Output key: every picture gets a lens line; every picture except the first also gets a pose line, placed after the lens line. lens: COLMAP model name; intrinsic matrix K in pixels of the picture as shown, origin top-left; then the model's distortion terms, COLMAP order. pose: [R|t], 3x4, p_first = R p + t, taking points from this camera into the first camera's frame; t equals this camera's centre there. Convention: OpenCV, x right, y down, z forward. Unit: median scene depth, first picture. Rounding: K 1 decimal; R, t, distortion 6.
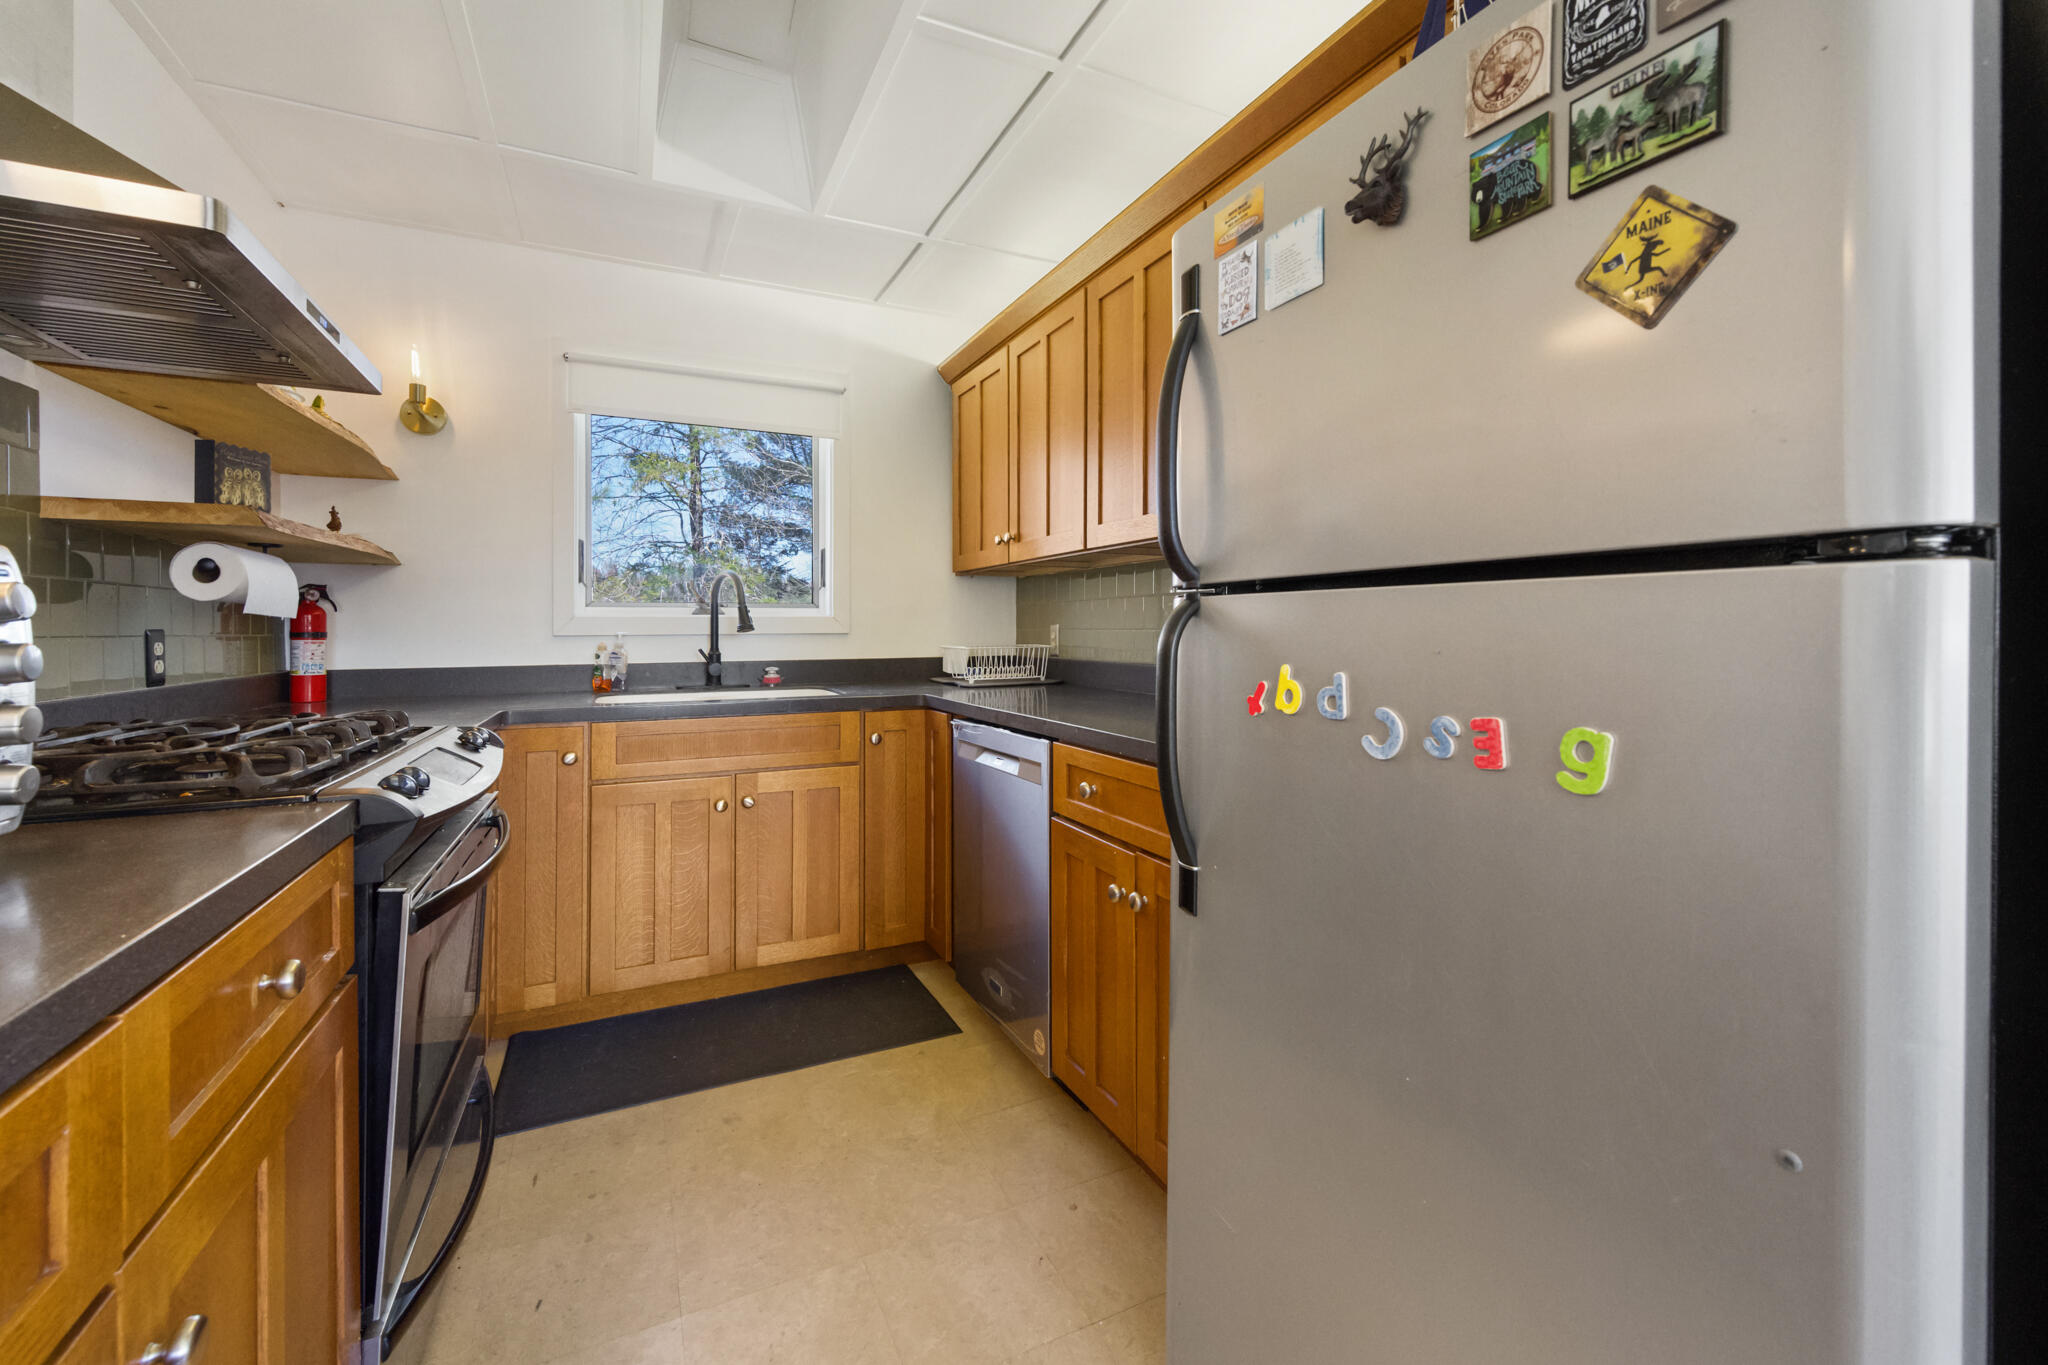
lens RADIAL K [[828.6, 0, 1023.3], [0, 828.6, 612.1], [0, 0, 1]] dist [0.000678, -0.000025]
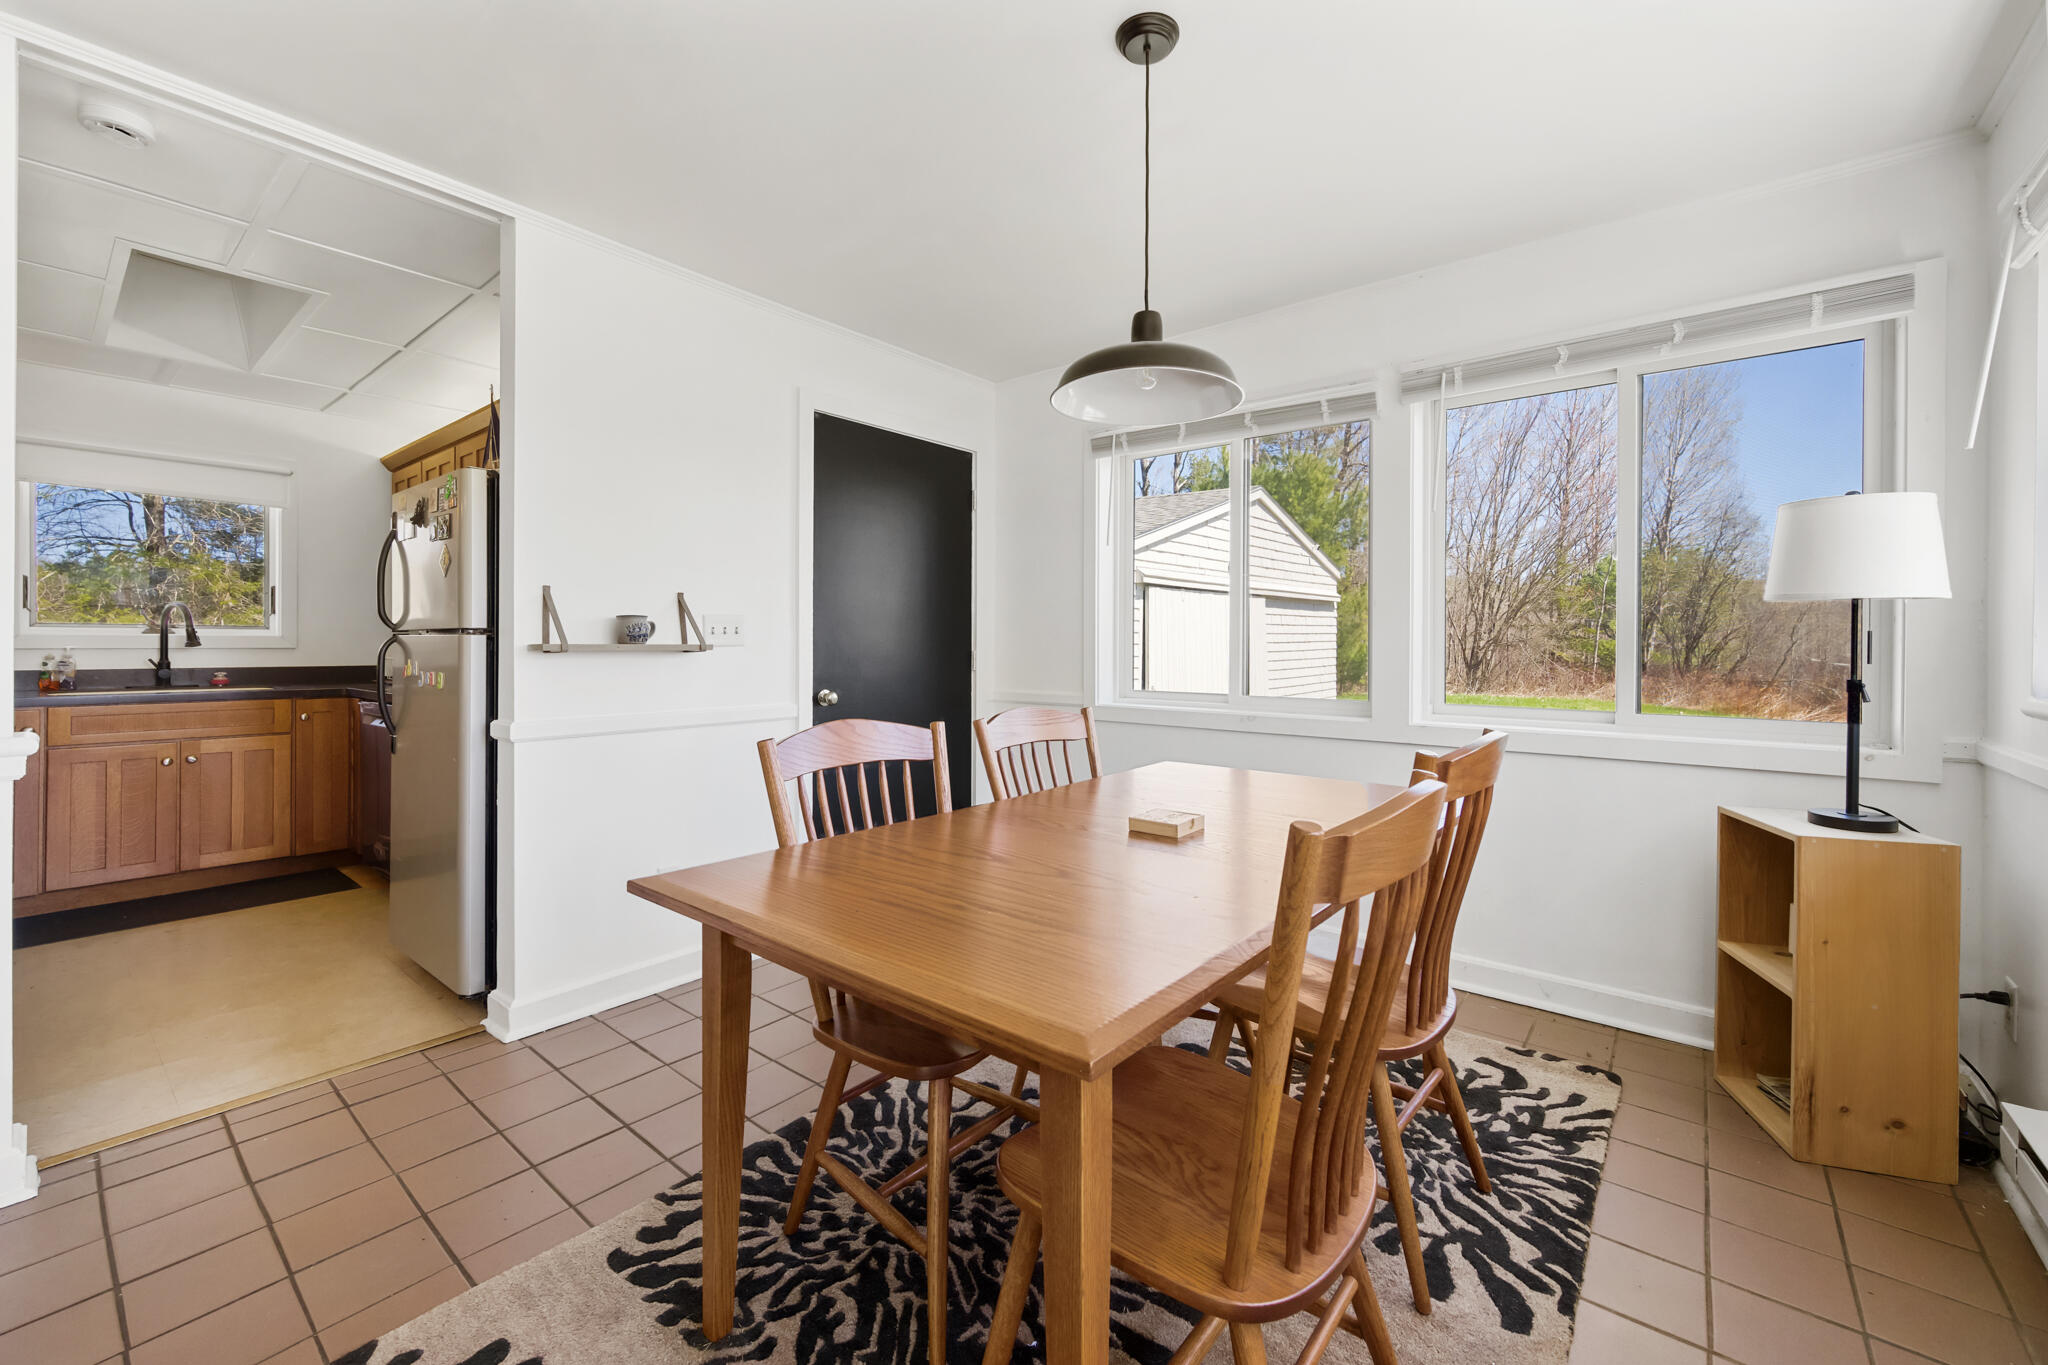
lens RADIAL K [[820.0, 0, 1032.1], [0, 820.0, 643.8], [0, 0, 1]] dist [0.000363, 0.000173]
pose [[0.903701, 0.010088, 0.428046, 0.365346], [-0.016827, 0.999787, 0.011964, -0.022610], [-0.427834, -0.018015, 0.903678, -0.893704]]
